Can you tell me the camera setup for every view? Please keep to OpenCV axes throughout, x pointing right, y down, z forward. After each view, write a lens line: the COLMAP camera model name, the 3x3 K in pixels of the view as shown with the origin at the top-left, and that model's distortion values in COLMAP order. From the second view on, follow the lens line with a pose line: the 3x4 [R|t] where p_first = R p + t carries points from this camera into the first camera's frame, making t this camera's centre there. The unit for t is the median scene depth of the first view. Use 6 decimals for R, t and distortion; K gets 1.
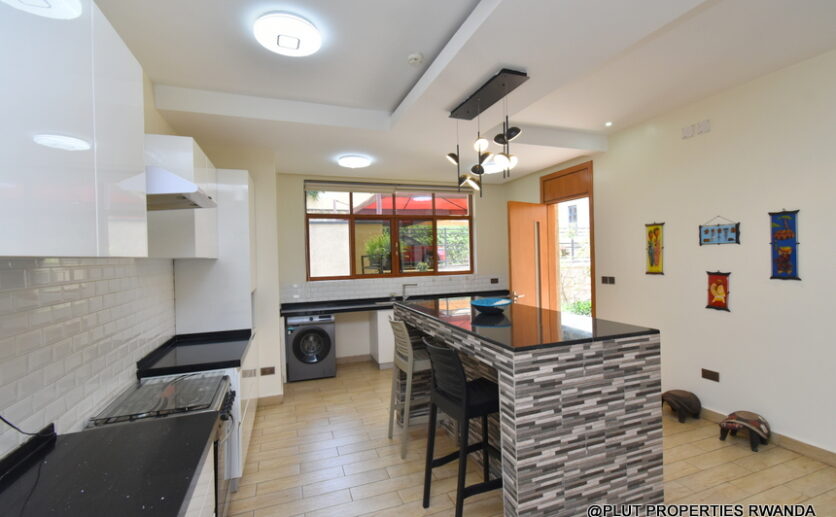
lens RADIAL K [[368.8, 0, 415.5], [0, 368.8, 257.4], [0, 0, 1]] dist [0.004150, -0.001113]
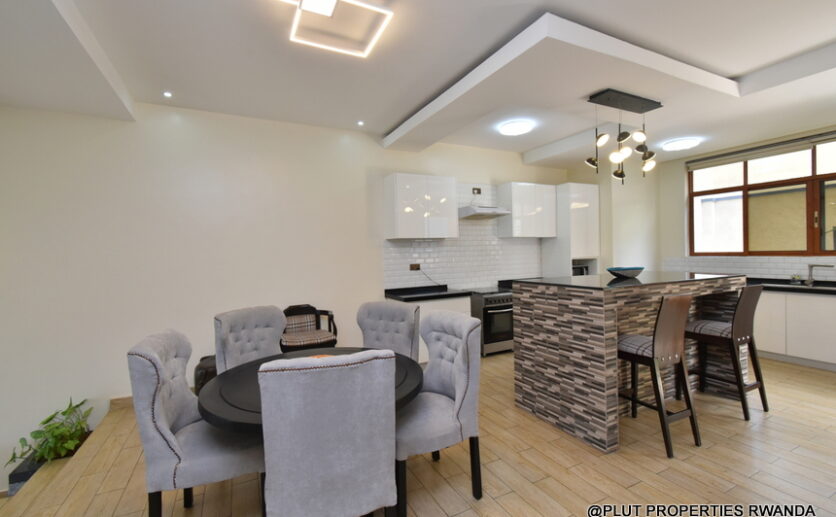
lens RADIAL K [[368.8, 0, 415.5], [0, 368.8, 257.4], [0, 0, 1]] dist [0.004150, -0.001113]
pose [[0.118912, 0.037556, -0.992194, 1.599501], [0.019091, 0.999013, 0.040102, 0.023494], [0.992721, -0.023711, 0.118078, 0.179498]]
